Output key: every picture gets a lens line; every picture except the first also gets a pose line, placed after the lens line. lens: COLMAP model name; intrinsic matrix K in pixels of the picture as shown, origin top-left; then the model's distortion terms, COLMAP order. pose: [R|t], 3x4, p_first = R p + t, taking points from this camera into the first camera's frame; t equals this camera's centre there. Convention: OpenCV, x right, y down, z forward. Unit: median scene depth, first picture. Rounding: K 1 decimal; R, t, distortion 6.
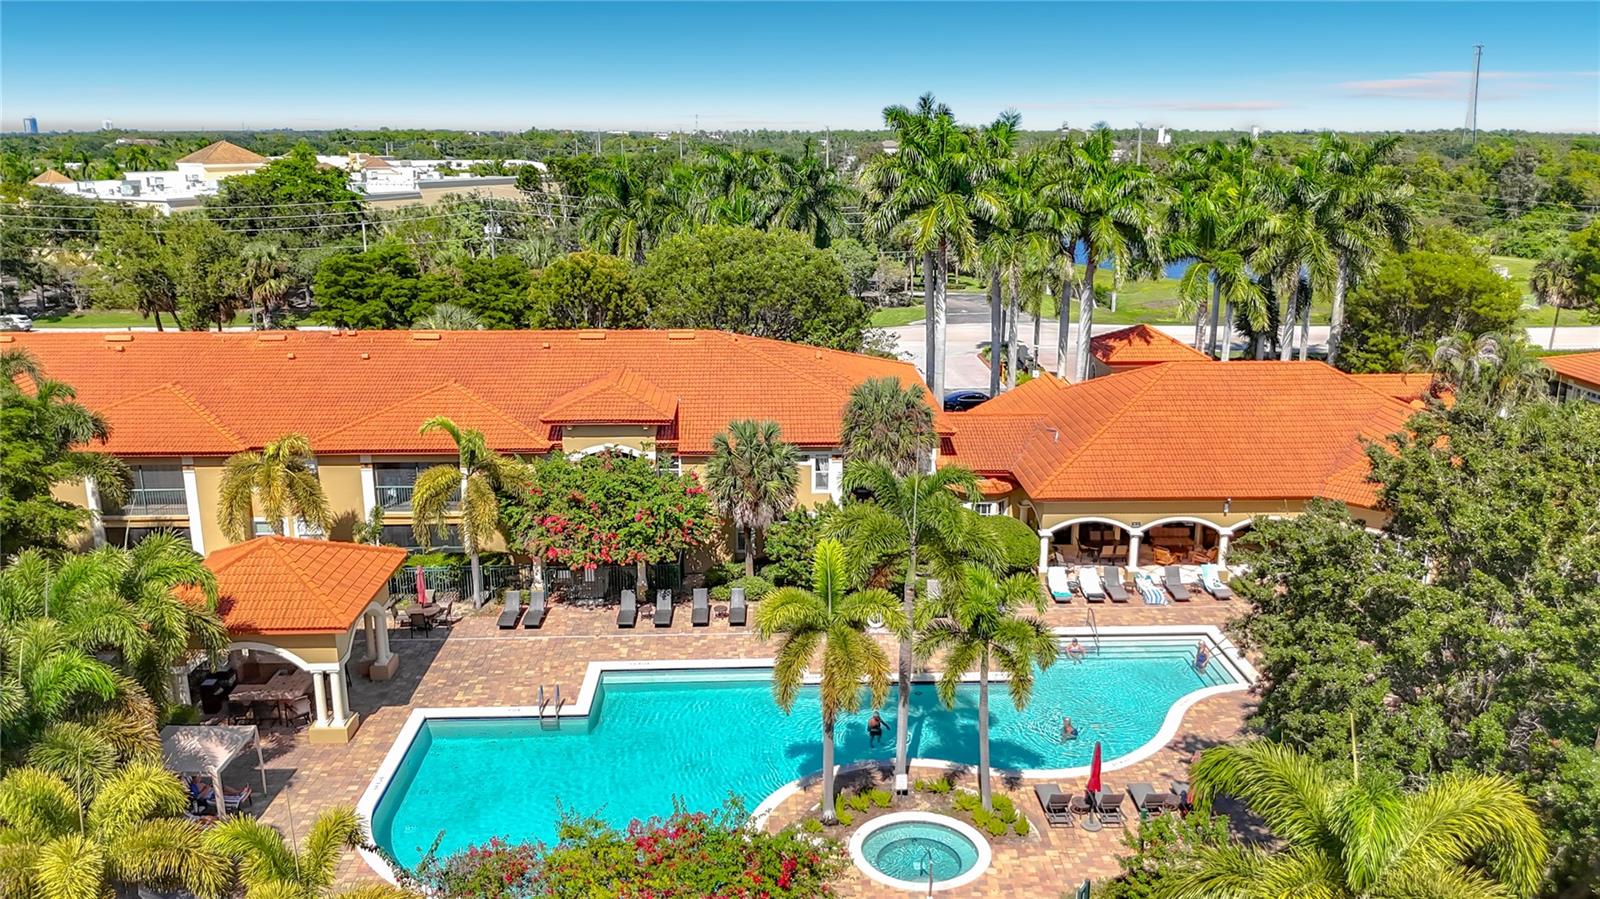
lens RADIAL K [[1214.4, 0, 800.0], [0, 1214.4, 449.5], [0, 0, 1]] dist [-0.001756, -0.000371]
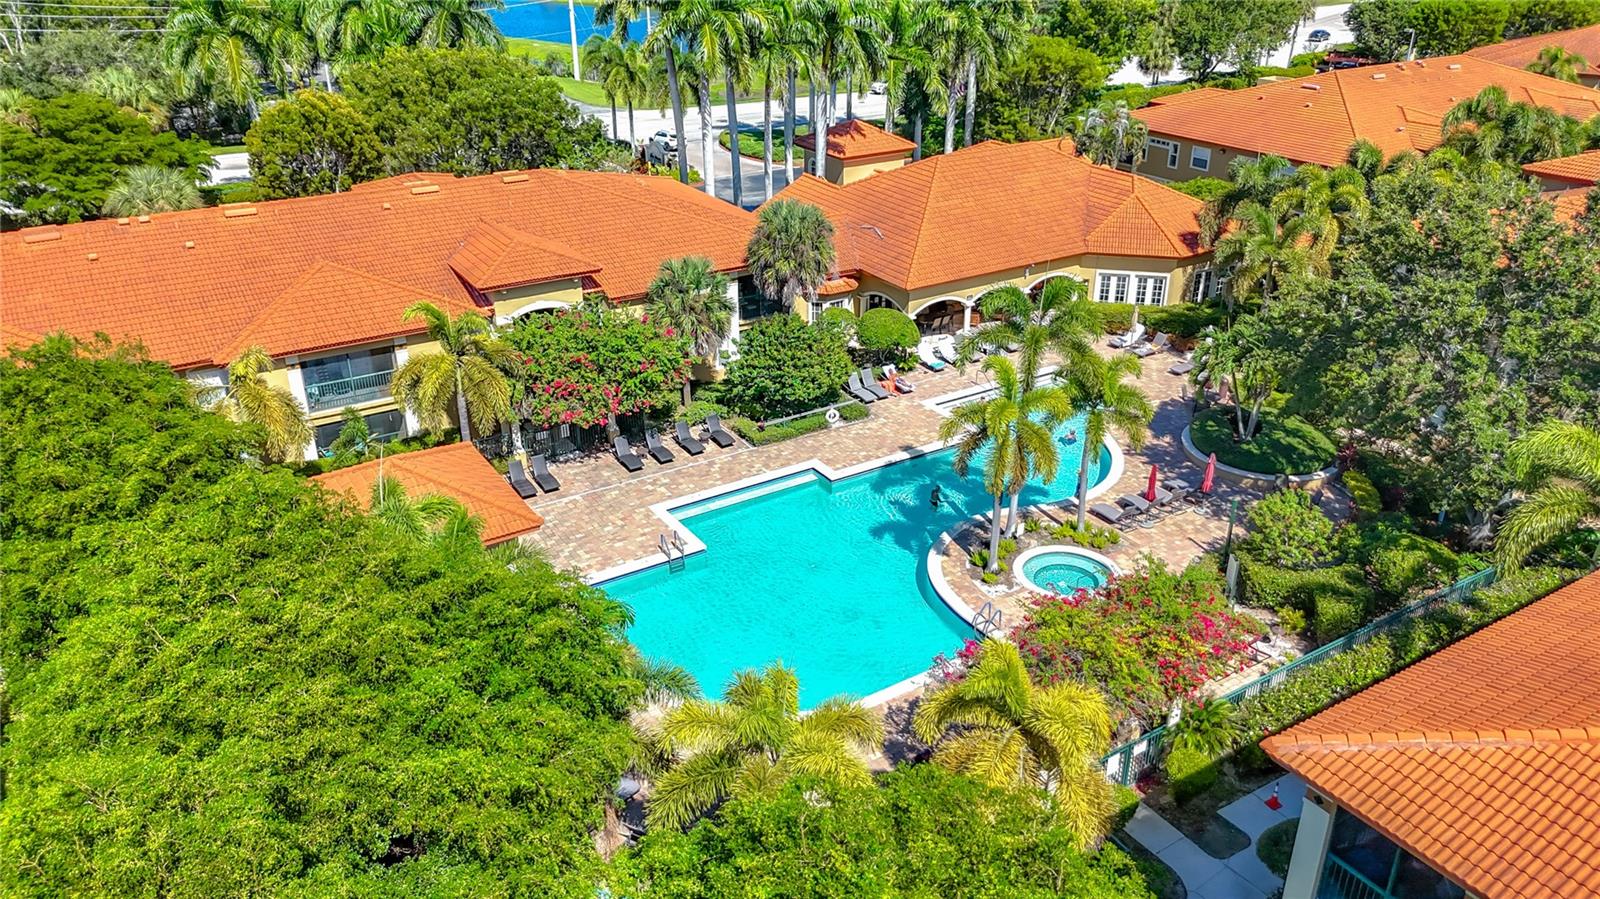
lens RADIAL K [[1178.4, 0, 800.0], [0, 1178.4, 449.5], [0, 0, 1]] dist [0.101640, -0.182845]
pose [[0.862409, -0.220232, 0.455794, -0.451449], [0.129580, 0.966446, 0.221791, -0.077077], [-0.489346, -0.132213, 0.862010, 0.028013]]
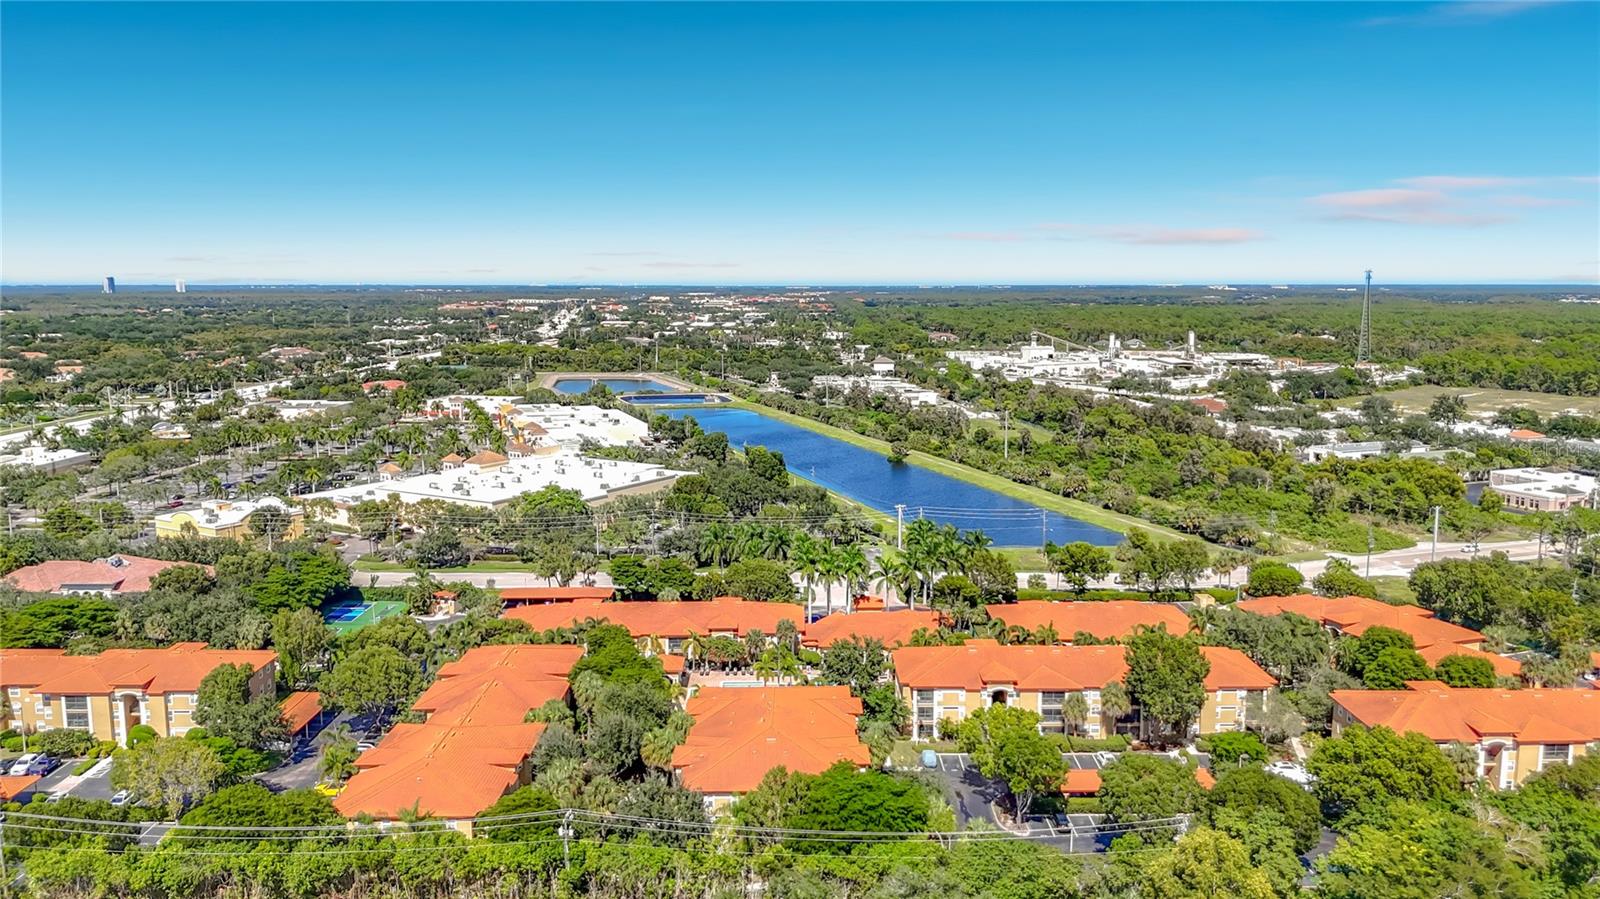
lens RADIAL K [[1213.1, 0, 800.0], [0, 1213.1, 449.5], [0, 0, 1]] dist [0.090759, -0.092417]
pose [[0.999627, -0.000152, -0.027300, 0.235173], [-0.002989, 0.993364, -0.114970, -0.157683], [0.027136, 0.115009, 0.992994, -3.343874]]
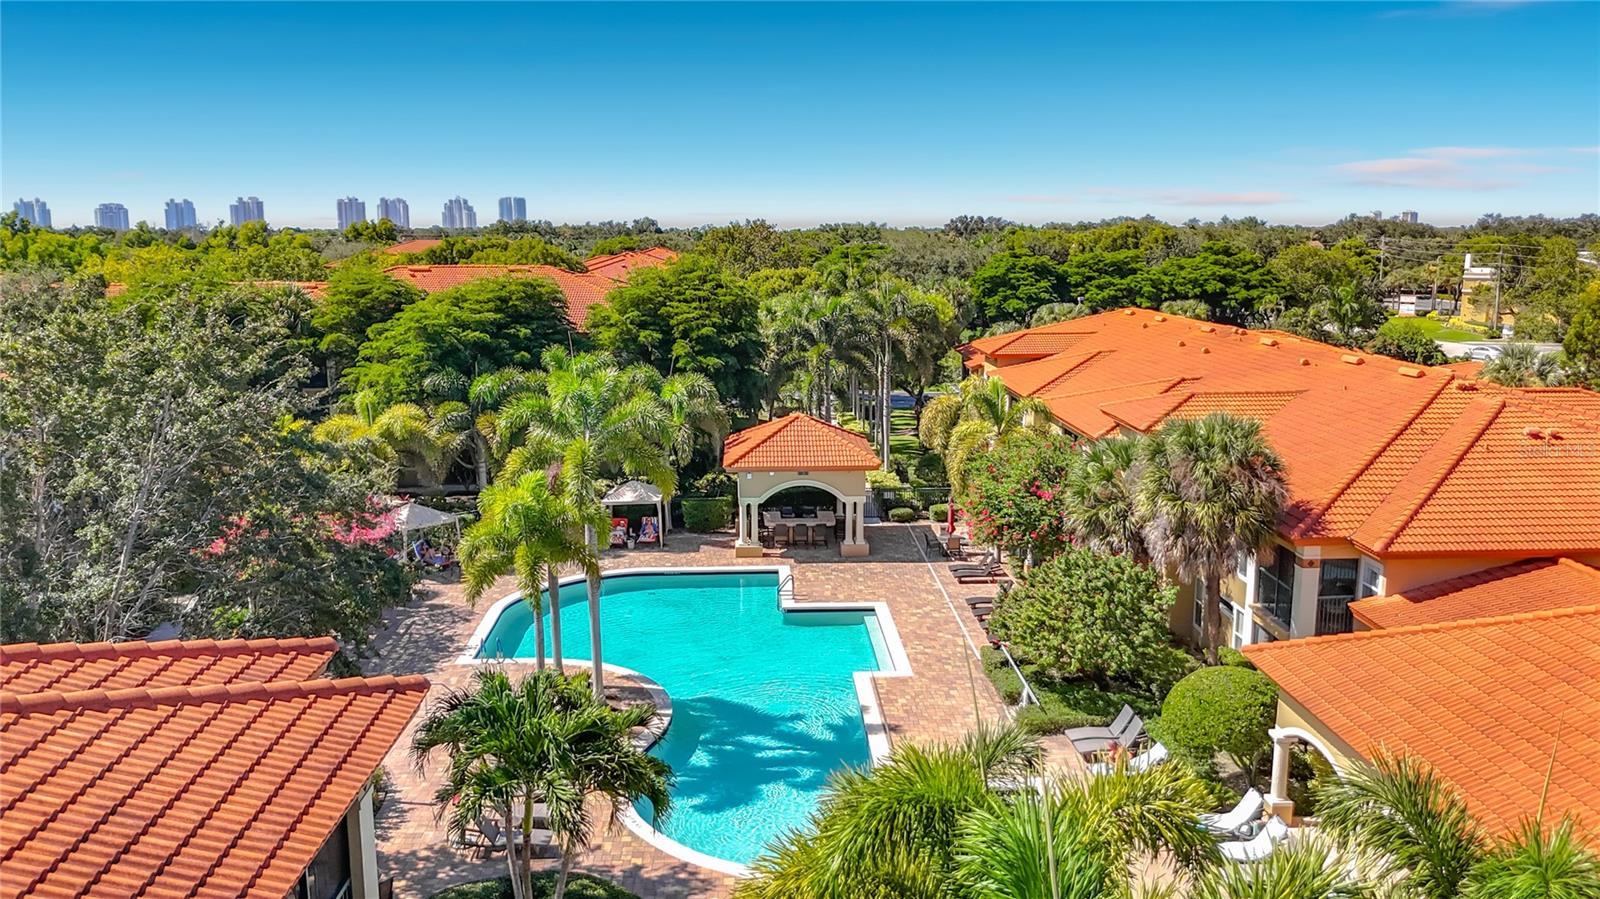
lens RADIAL K [[1213.1, 0, 800.0], [0, 1213.1, 449.5], [0, 0, 1]] dist [0.090759, -0.092417]
pose [[0.003834, 0.178514, -0.983930, 0.715544], [-0.239491, 0.955467, 0.172417, -0.097990], [0.970891, 0.234982, 0.046416, 0.723193]]
